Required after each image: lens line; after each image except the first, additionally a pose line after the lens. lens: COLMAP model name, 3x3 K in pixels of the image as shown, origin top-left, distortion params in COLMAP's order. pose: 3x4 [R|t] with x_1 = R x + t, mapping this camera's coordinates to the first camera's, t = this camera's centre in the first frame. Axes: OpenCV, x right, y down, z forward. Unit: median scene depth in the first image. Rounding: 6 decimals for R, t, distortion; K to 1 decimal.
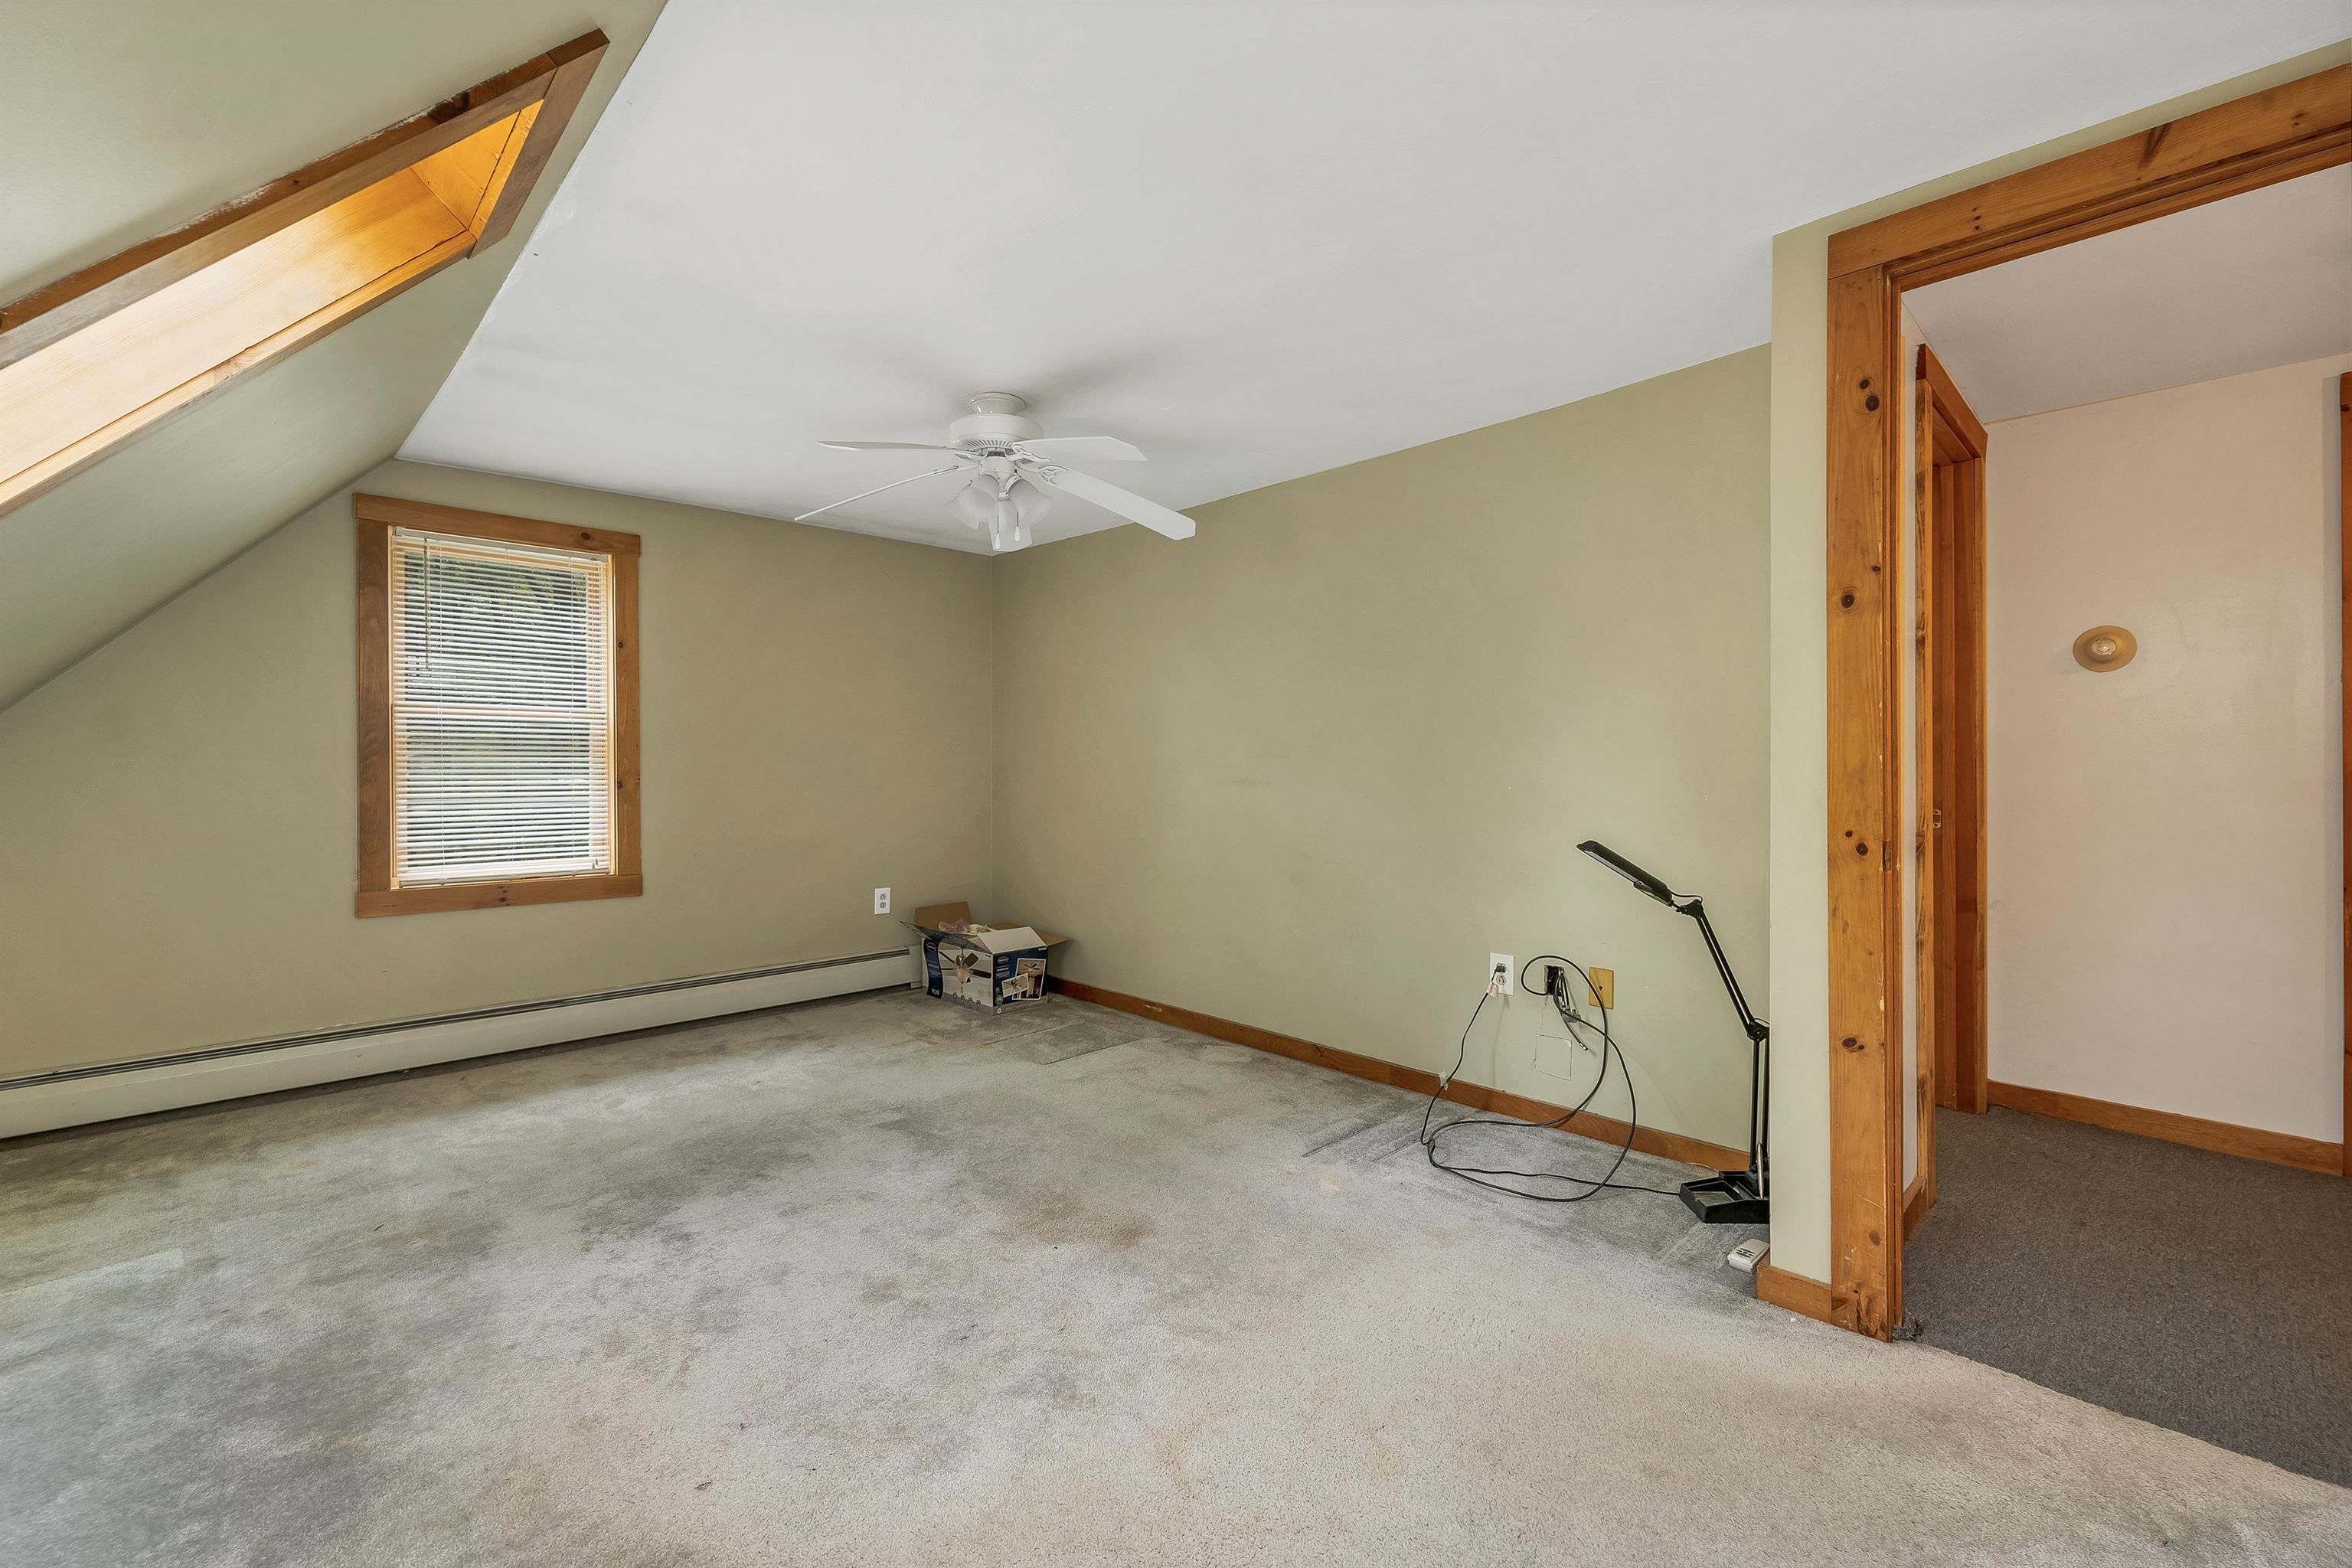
lens RADIAL K [[991.9, 0, 1176.9], [0, 991.9, 765.5], [0, 0, 1]] dist [-0.000485, -0.000108]
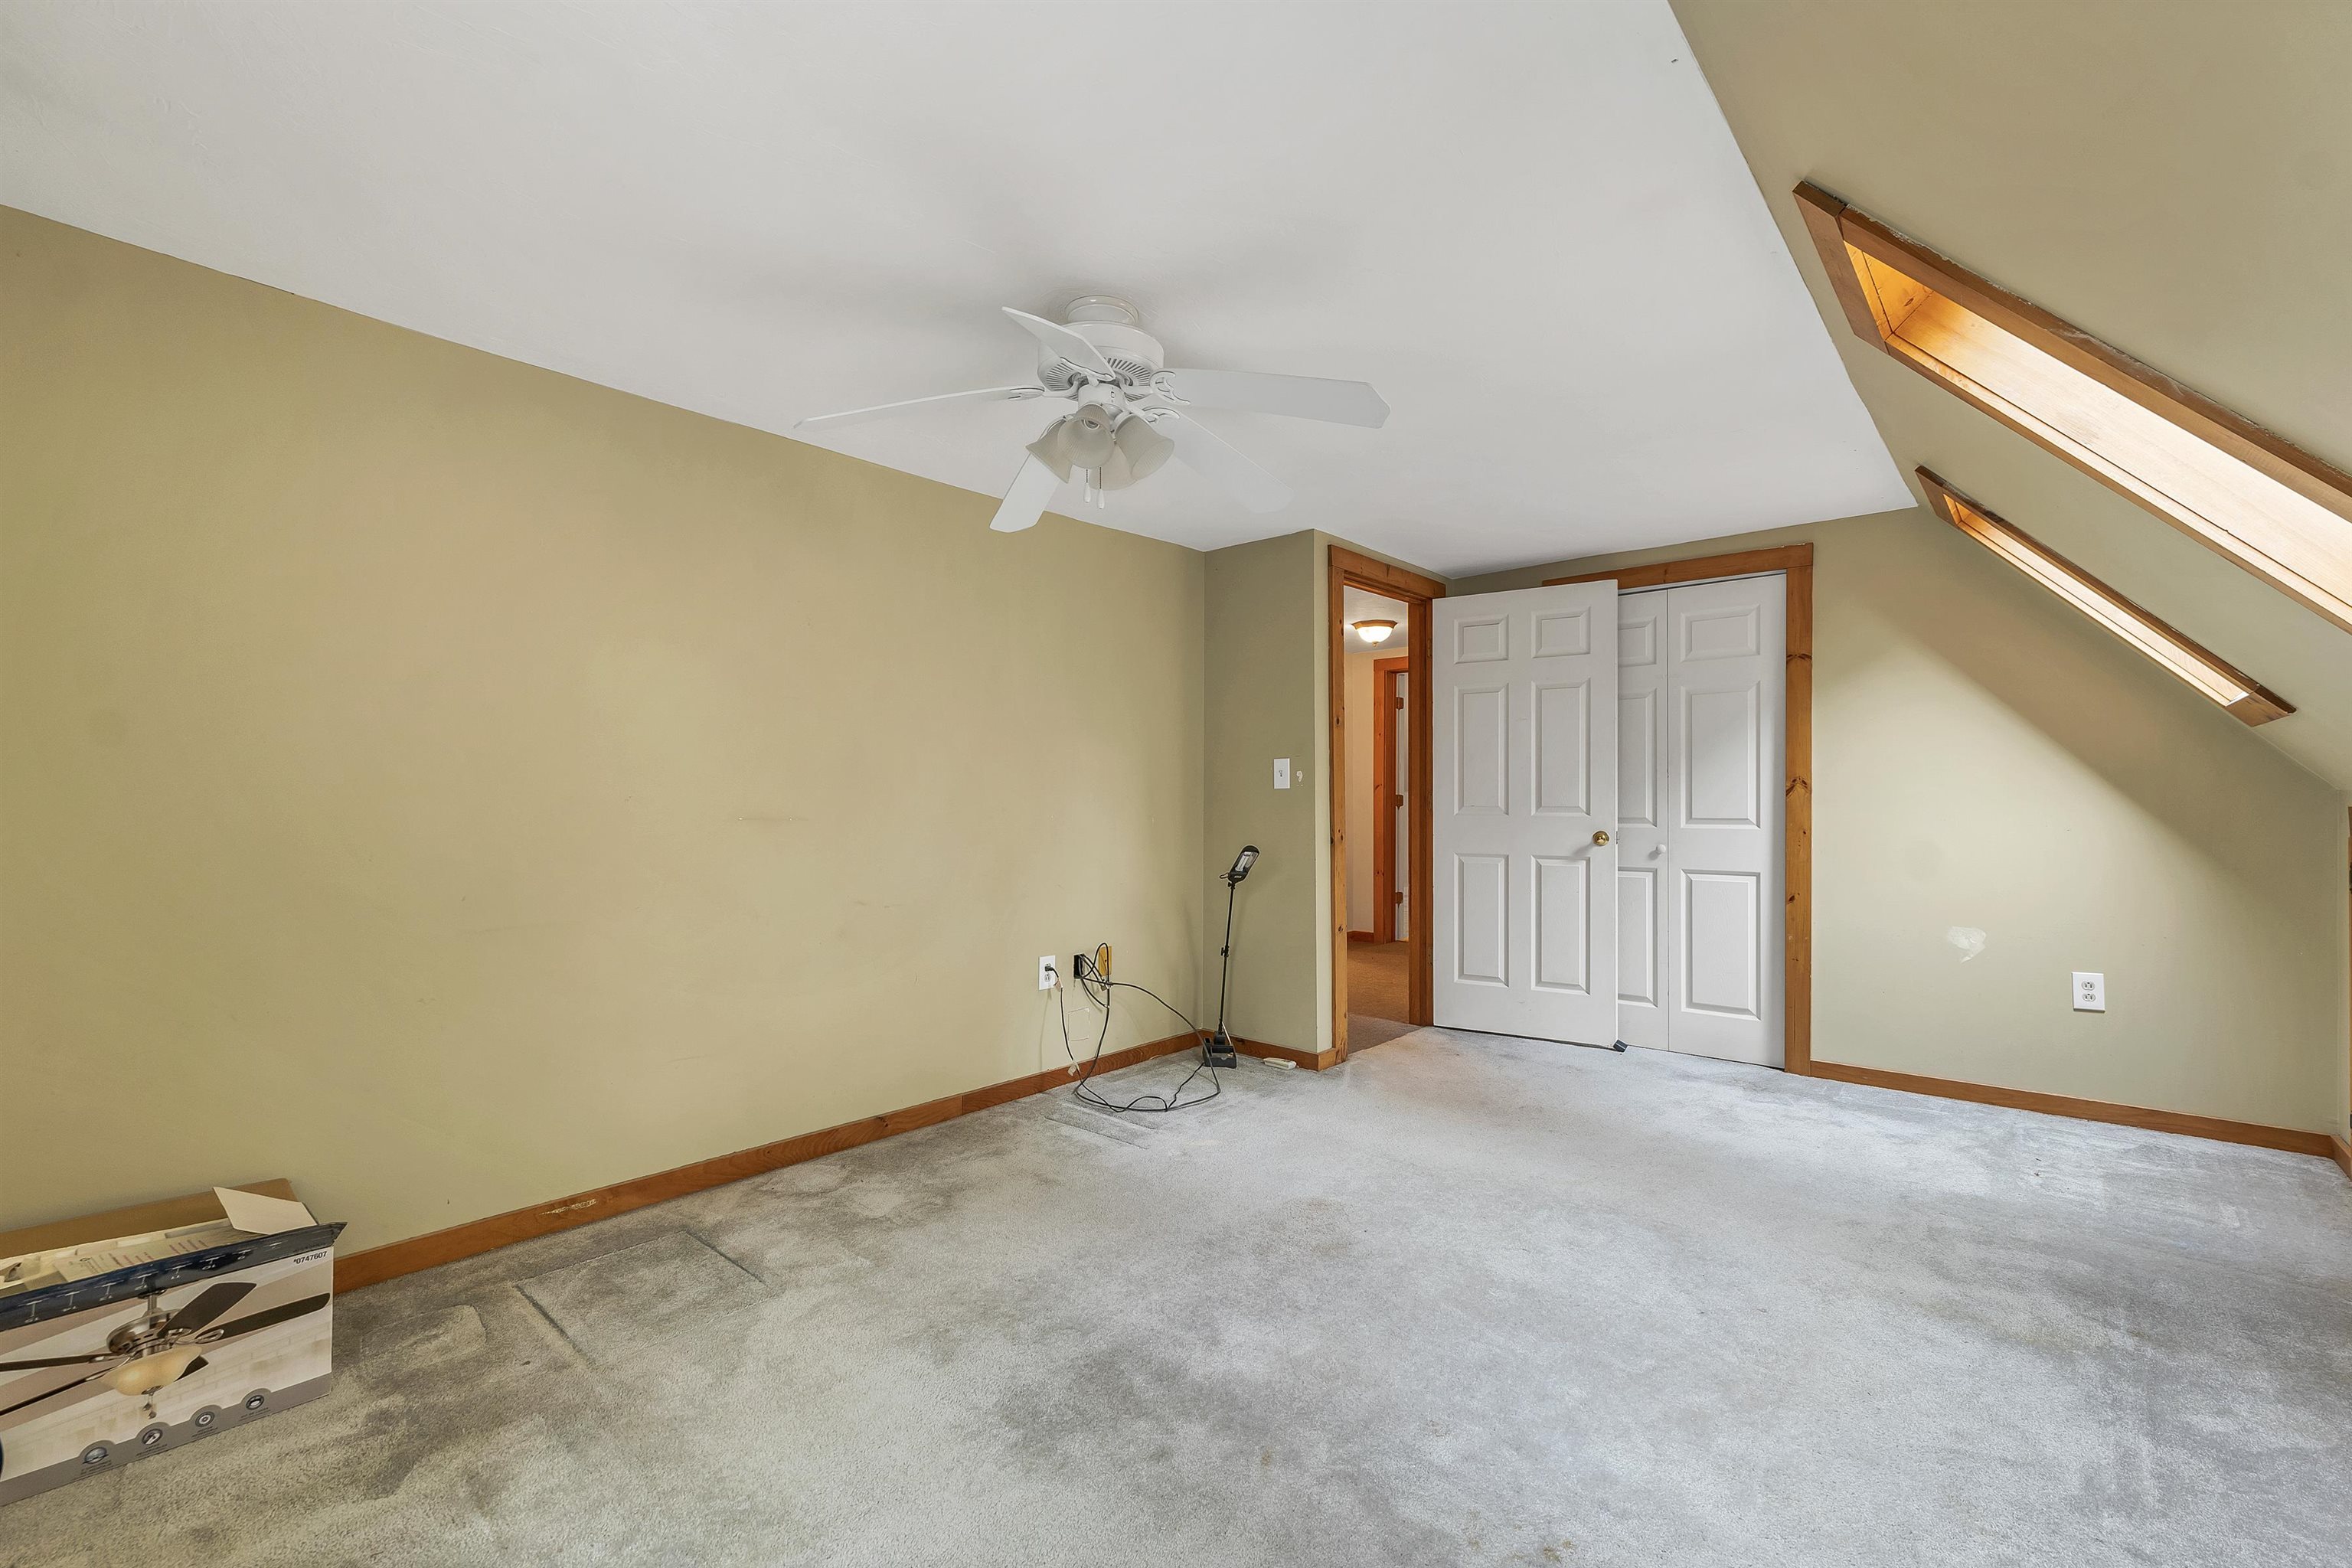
lens RADIAL K [[980.6, 0, 1166.4], [0, 980.6, 798.9], [0, 0, 1]] dist [0.000864, 0.000203]
pose [[-0.063712, 0.003957, 0.997960, -0.851614], [0.004762, 0.999982, -0.003661, 0.004695], [-0.997957, 0.004519, -0.063730, 0.913604]]
